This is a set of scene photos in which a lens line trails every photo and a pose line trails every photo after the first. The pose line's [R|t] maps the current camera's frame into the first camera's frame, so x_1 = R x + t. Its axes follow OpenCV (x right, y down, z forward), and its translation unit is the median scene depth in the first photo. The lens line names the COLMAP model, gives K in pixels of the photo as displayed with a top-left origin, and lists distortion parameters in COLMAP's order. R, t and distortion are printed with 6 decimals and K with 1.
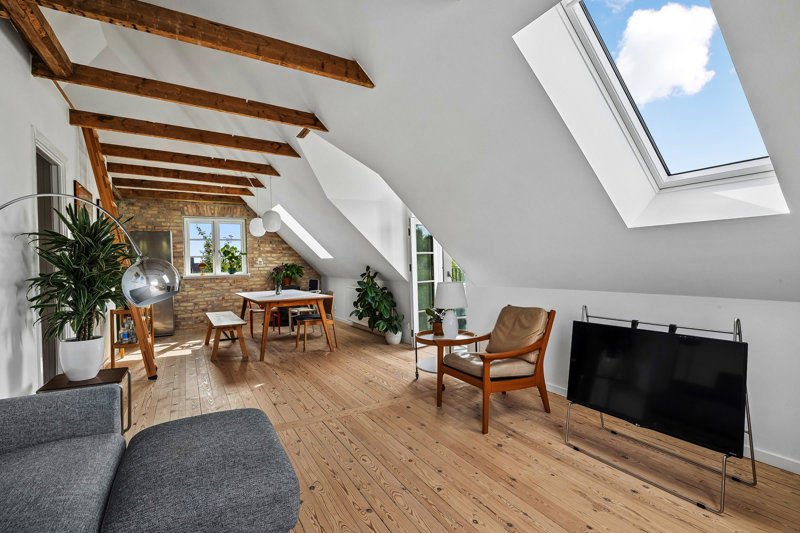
lens RADIAL K [[375.5, 0, 395.7], [0, 375.5, 266.5], [0, 0, 1]] dist [-0.001539, -0.000041]
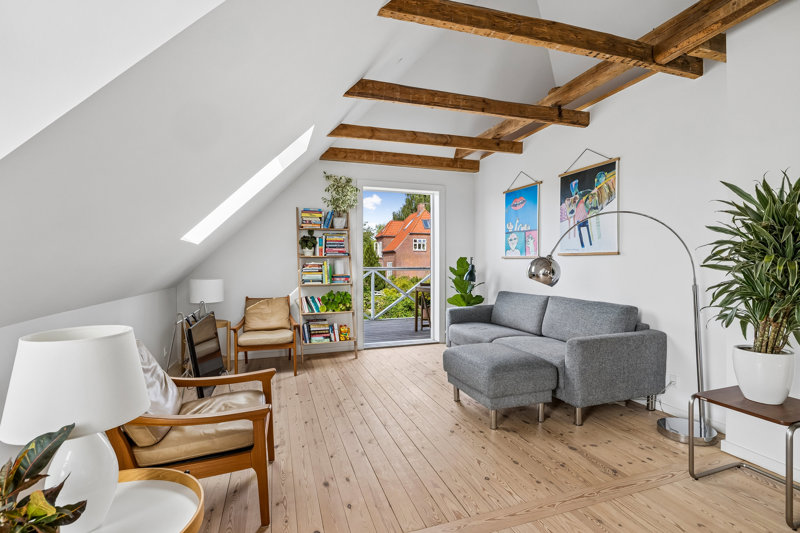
lens RADIAL K [[375.5, 0, 395.7], [0, 375.5, 266.5], [0, 0, 1]] dist [-0.001539, -0.000041]
pose [[-0.981405, 0.027917, 0.189908, -0.080131], [0.028855, 0.999581, 0.002173, -0.002335], [-0.189768, 0.007613, -0.981799, 0.640528]]
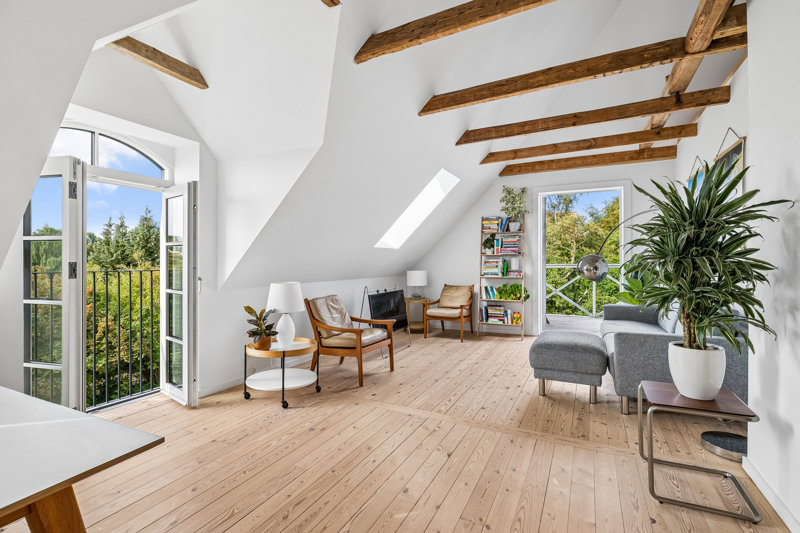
lens RADIAL K [[375.5, 0, 395.7], [0, 375.5, 266.5], [0, 0, 1]] dist [-0.001539, -0.000041]
pose [[-0.551970, 0.014290, 0.833741, -0.386531], [0.015064, 0.999861, -0.007165, 0.005818], [-0.833728, 0.008604, -0.552108, 0.658163]]
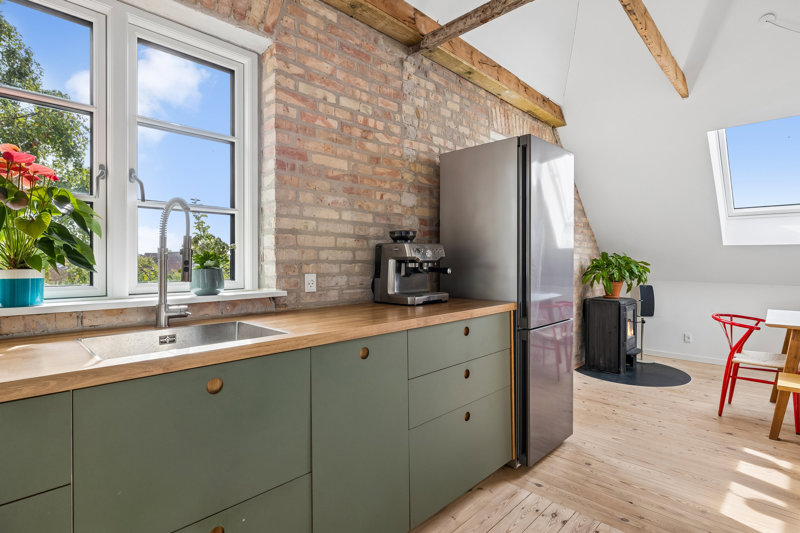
lens RADIAL K [[403.0, 0, 400.6], [0, 403.0, 262.6], [0, 0, 1]] dist [0.000021, 0.000106]
pose [[0.959539, 0.026331, 0.280342, -0.806974], [-0.025045, 0.999653, -0.008169, 0.017067], [-0.280460, 0.000817, 0.959865, 0.624674]]
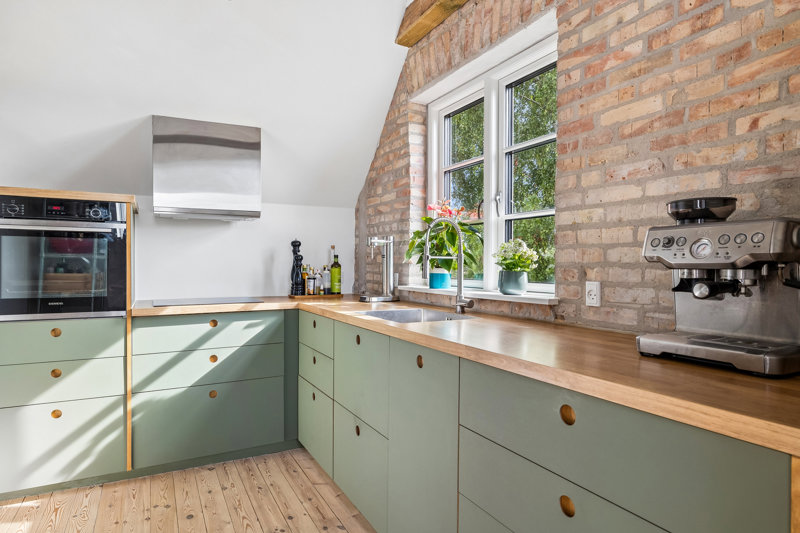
lens RADIAL K [[462.6, 0, 400.0], [0, 462.6, 266.5], [0, 0, 1]] dist [0.020069, -0.000344]
pose [[-0.004029, 0.035625, -0.999357, -0.547338], [-0.005089, 0.999352, 0.035646, 0.008444], [0.999979, 0.005230, -0.003845, 0.816867]]
